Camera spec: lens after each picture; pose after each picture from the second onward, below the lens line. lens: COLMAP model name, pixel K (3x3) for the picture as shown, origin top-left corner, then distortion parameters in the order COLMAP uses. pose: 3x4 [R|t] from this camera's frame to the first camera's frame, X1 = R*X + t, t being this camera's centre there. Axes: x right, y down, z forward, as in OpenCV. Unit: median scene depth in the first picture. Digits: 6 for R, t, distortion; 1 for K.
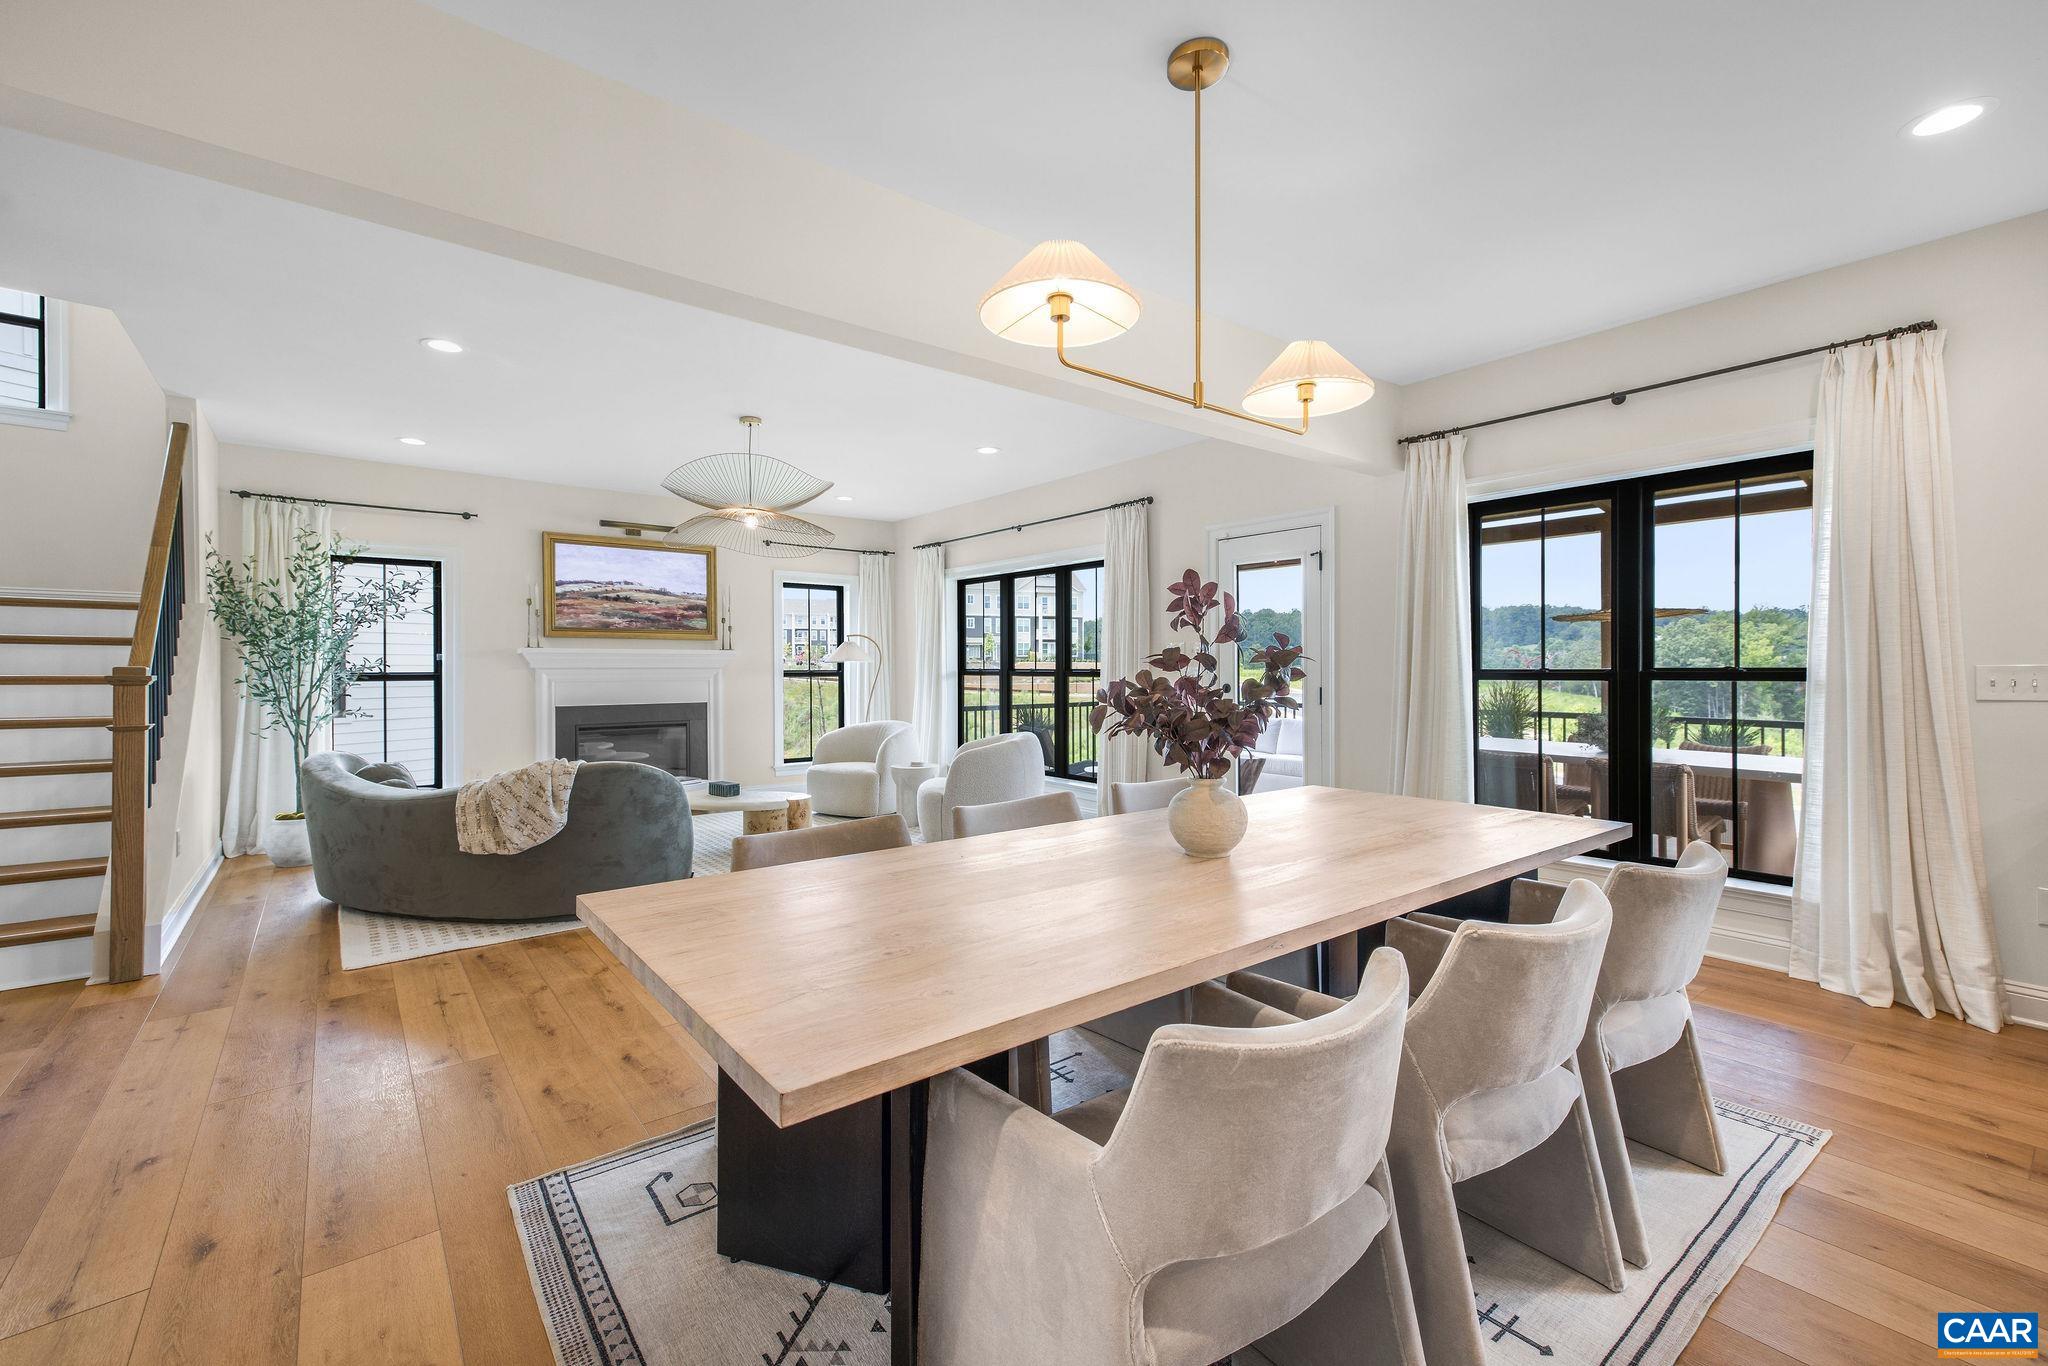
lens RADIAL K [[864.4, 0, 1027.3], [0, 864.4, 674.2], [0, 0, 1]] dist [0.002072, -0.000126]
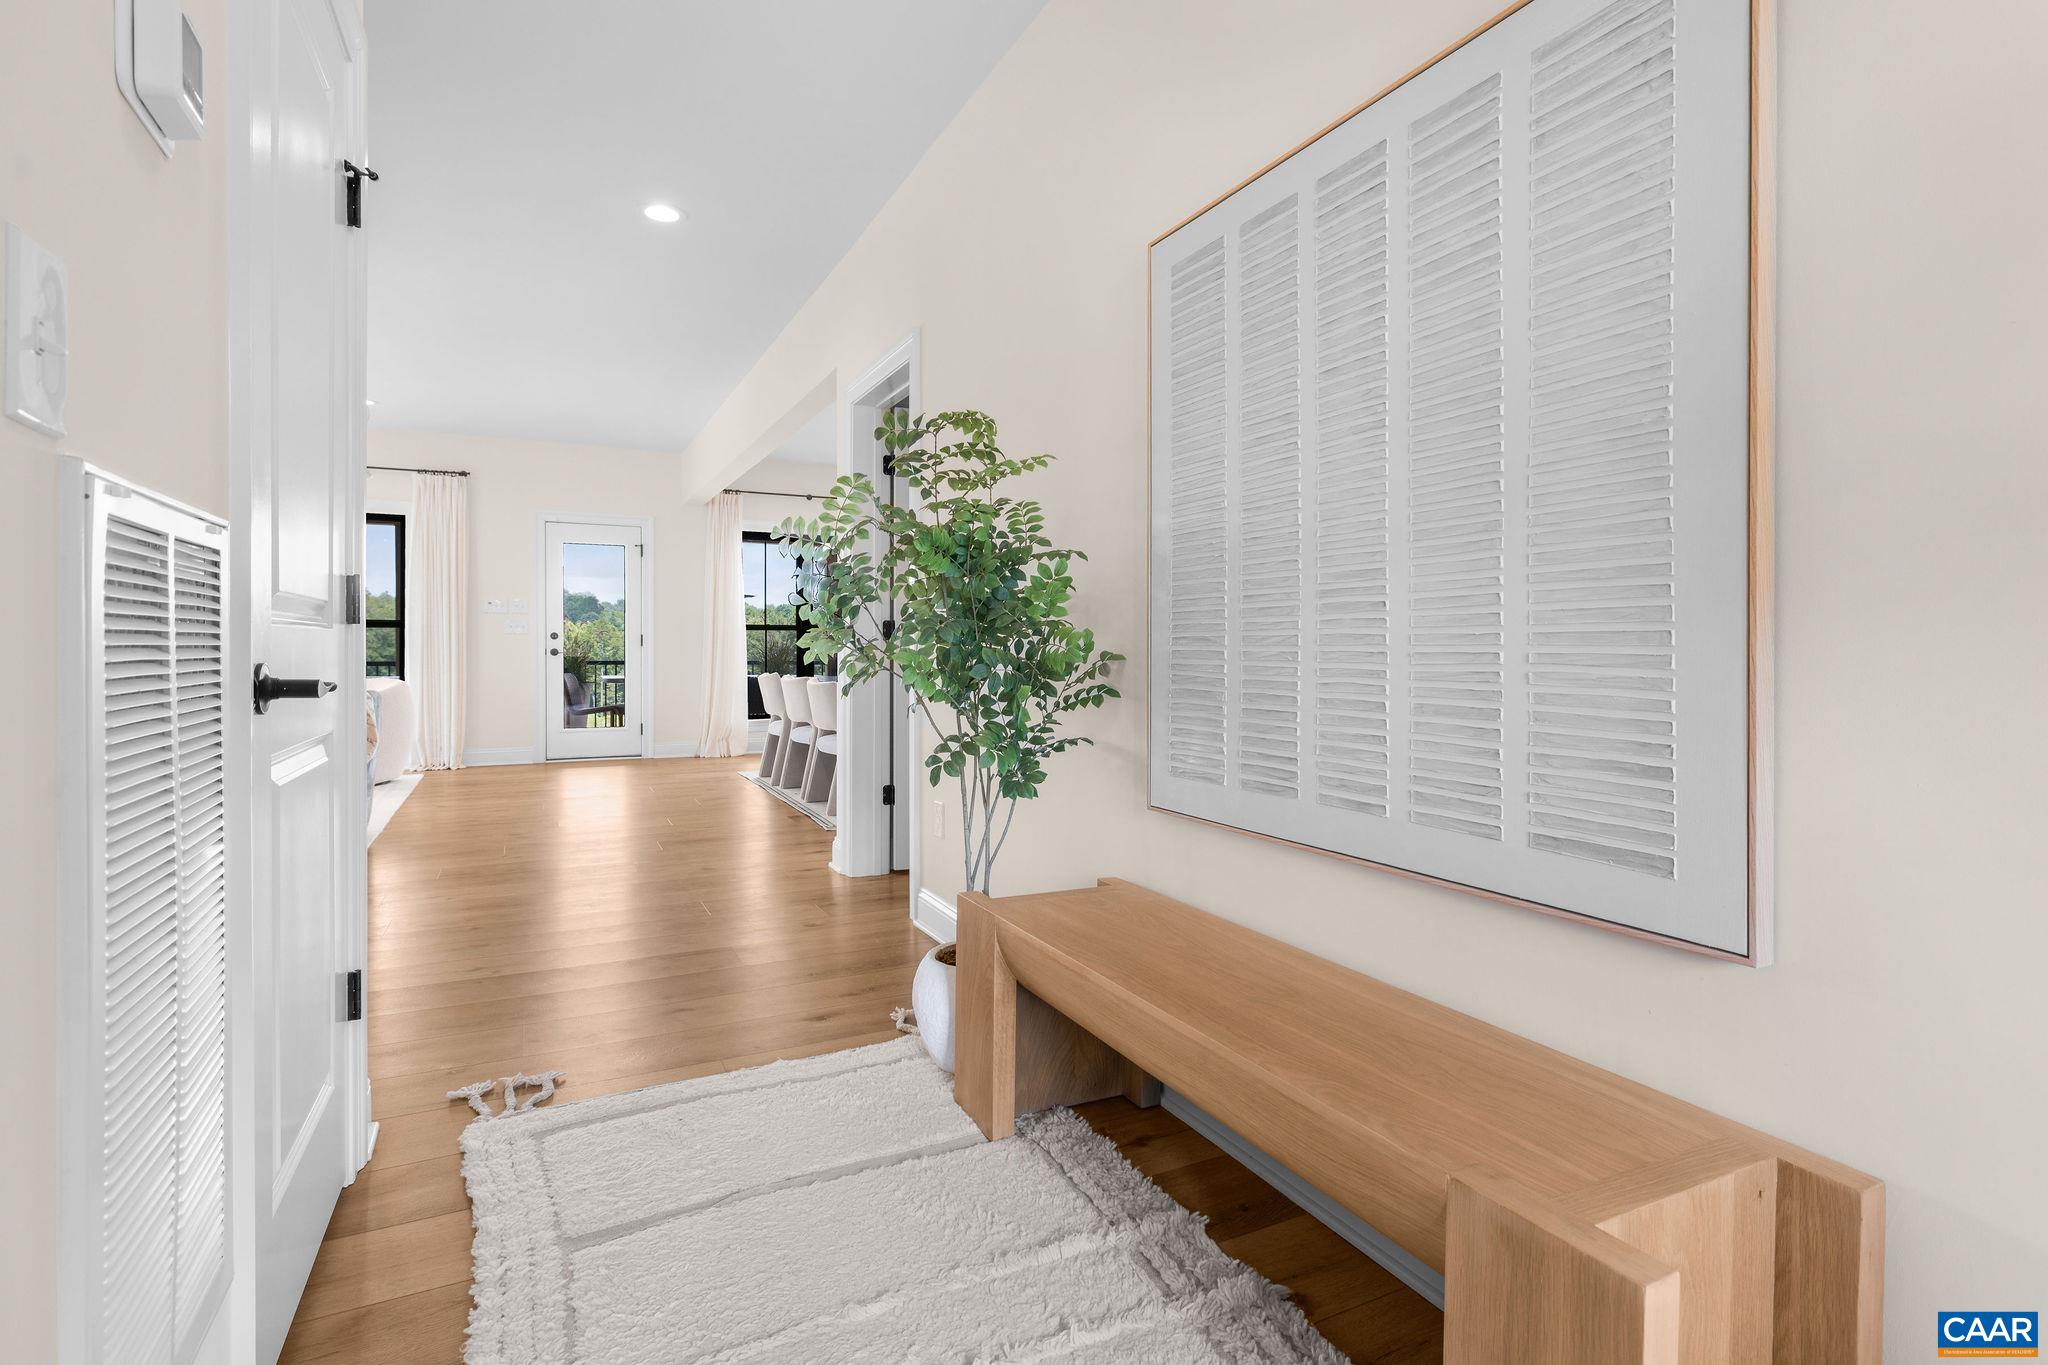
lens RADIAL K [[997.7, 0, 1051.3], [0, 997.7, 668.8], [0, 0, 1]] dist [-0.004519, -0.000328]
pose [[0.196325, -0.017517, 0.980382, -0.891437], [0.001851, 0.999845, 0.017494, 0.033320], [-0.980537, -0.001620, 0.196327, -0.028664]]
